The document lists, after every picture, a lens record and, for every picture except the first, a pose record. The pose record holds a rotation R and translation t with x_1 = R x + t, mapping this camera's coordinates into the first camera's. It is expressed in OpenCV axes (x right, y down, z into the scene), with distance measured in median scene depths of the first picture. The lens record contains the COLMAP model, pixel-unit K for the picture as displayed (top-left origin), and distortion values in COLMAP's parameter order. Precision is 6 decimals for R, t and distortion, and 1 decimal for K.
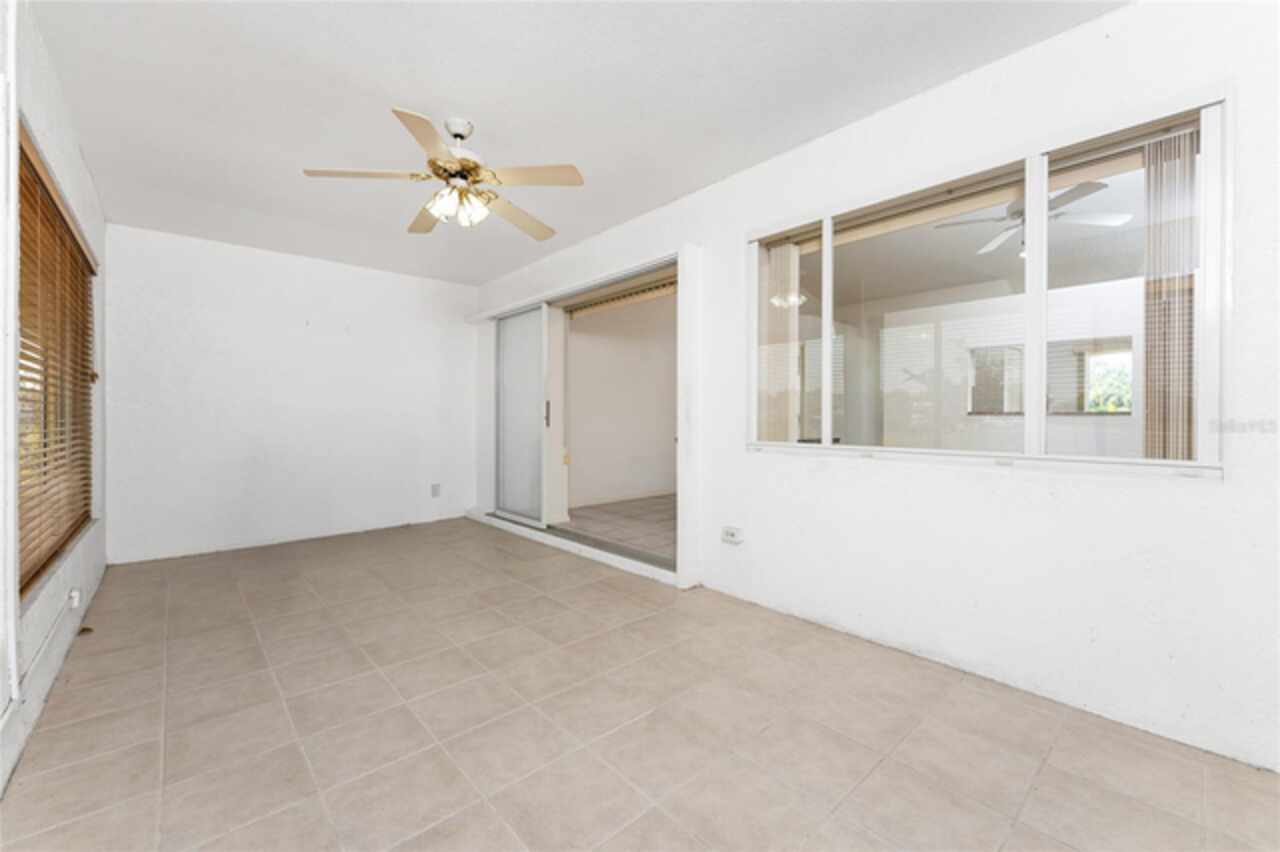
lens RADIAL K [[514.4, 0, 649.7], [0, 514.4, 421.3], [0, 0, 1]] dist [0.001732, -0.000607]
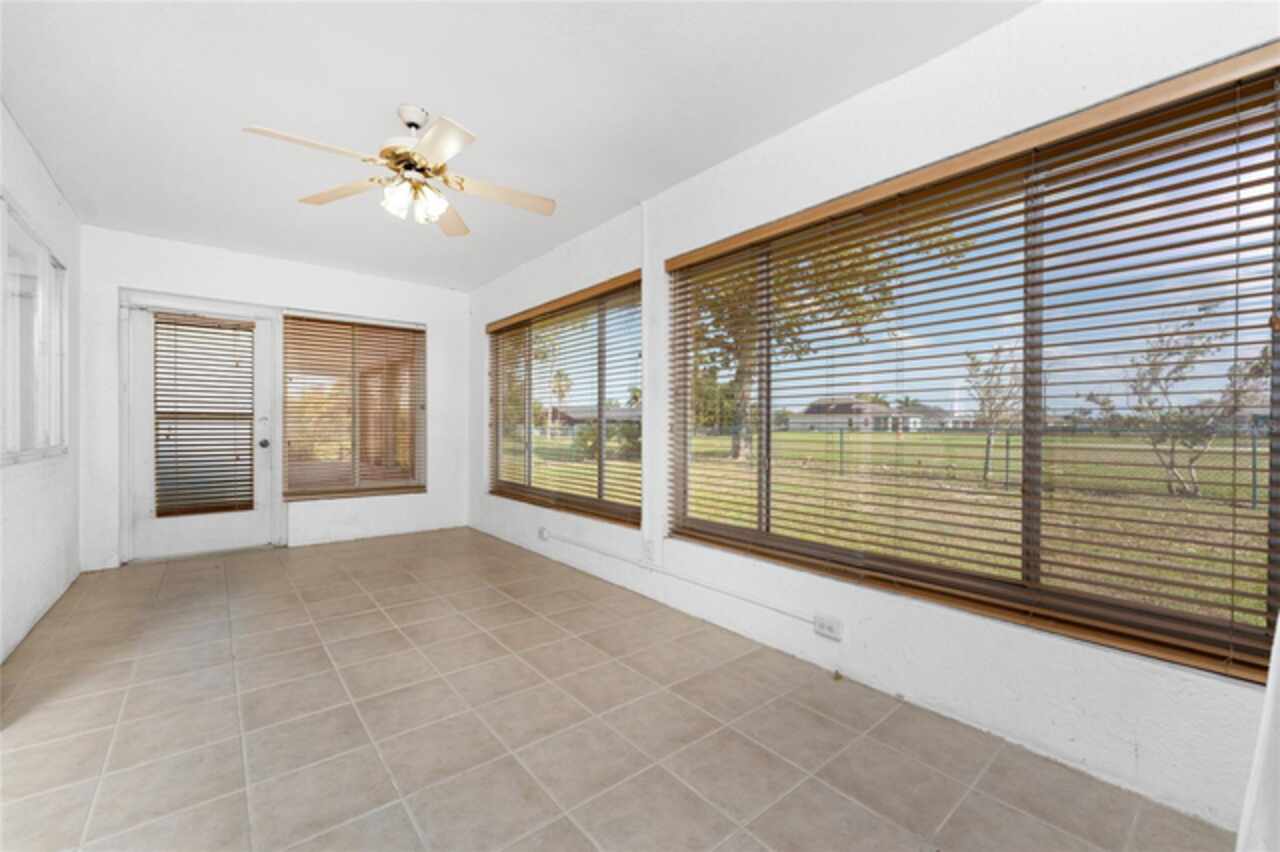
lens RADIAL K [[514.4, 0, 657.8], [0, 514.4, 418.2], [0, 0, 1]] dist [0.001732, -0.000607]
pose [[-0.999912, -0.002761, 0.013003, -0.853380], [-0.002868, 0.999962, -0.008204, -0.013240], [-0.012979, -0.008240, -0.999882, 1.992335]]
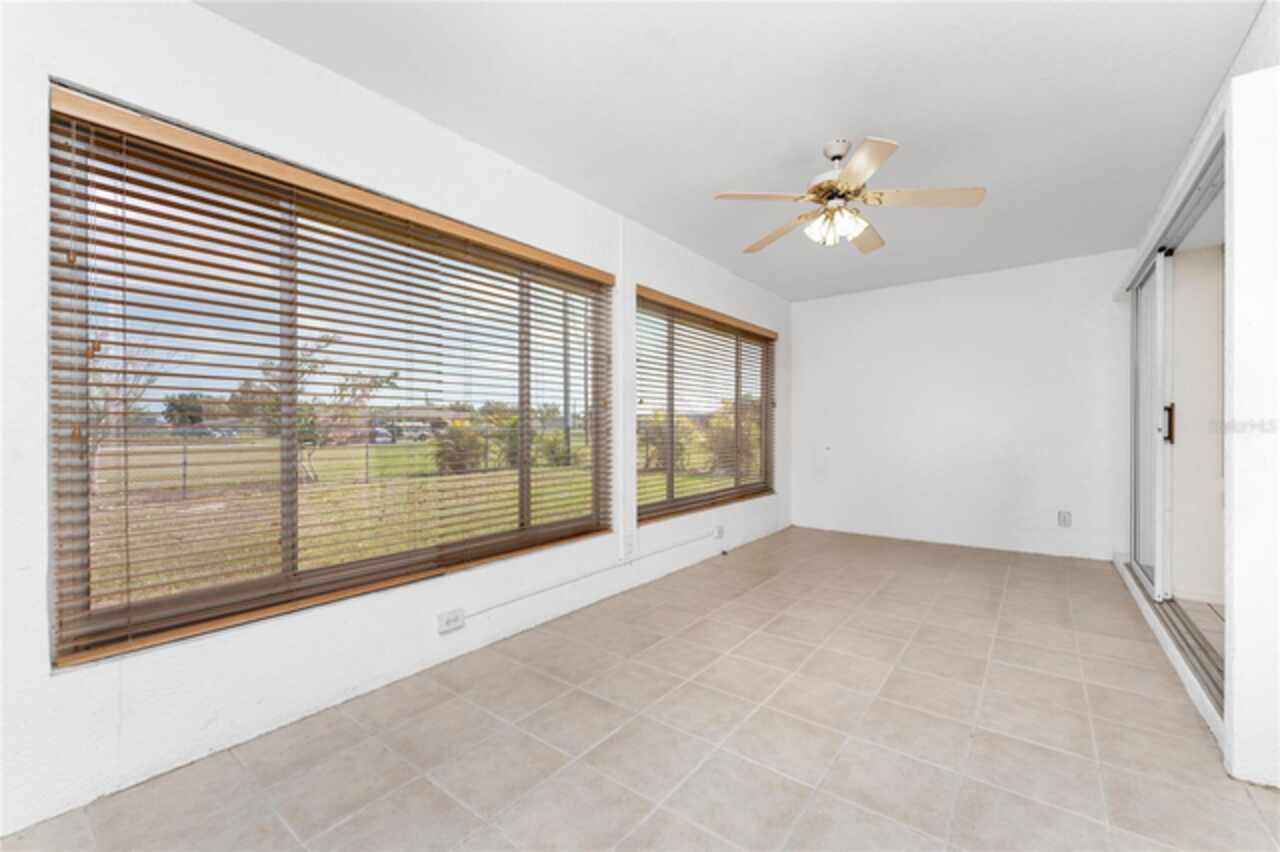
lens RADIAL K [[514.4, 0, 638.4], [0, 514.4, 430.0], [0, 0, 1]] dist [0.001732, -0.000607]
pose [[0.178259, 0.004831, -0.983972, 0.586180], [-0.005406, 0.999978, 0.003930, -0.010010], [0.983969, 0.004619, 0.178281, 0.440766]]
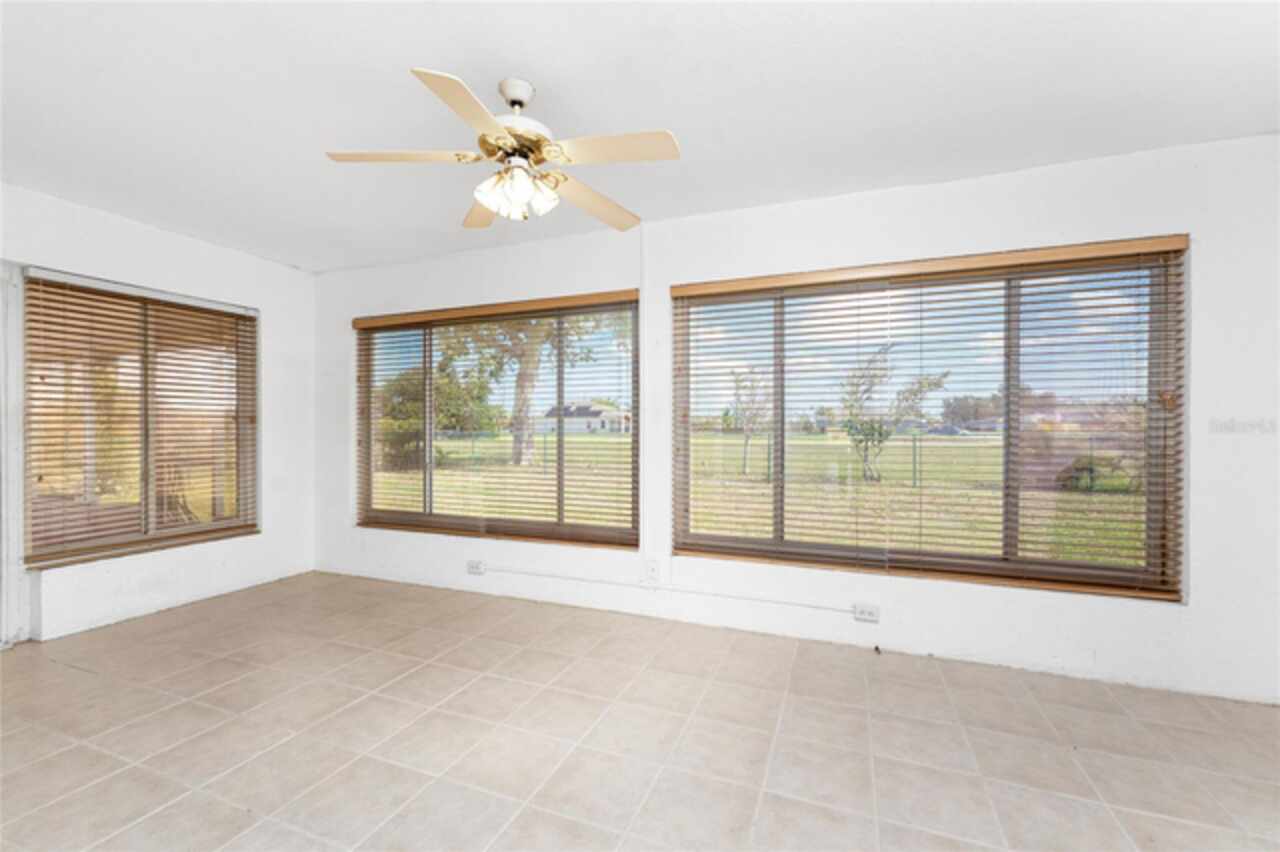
lens RADIAL K [[514.4, 0, 645.2], [0, 514.4, 422.0], [0, 0, 1]] dist [0.001732, -0.000607]
pose [[-0.887970, -0.002510, -0.459894, -0.190513], [-0.000770, 0.999992, -0.003971, -0.061976], [0.459900, -0.003172, -0.887965, 1.845949]]
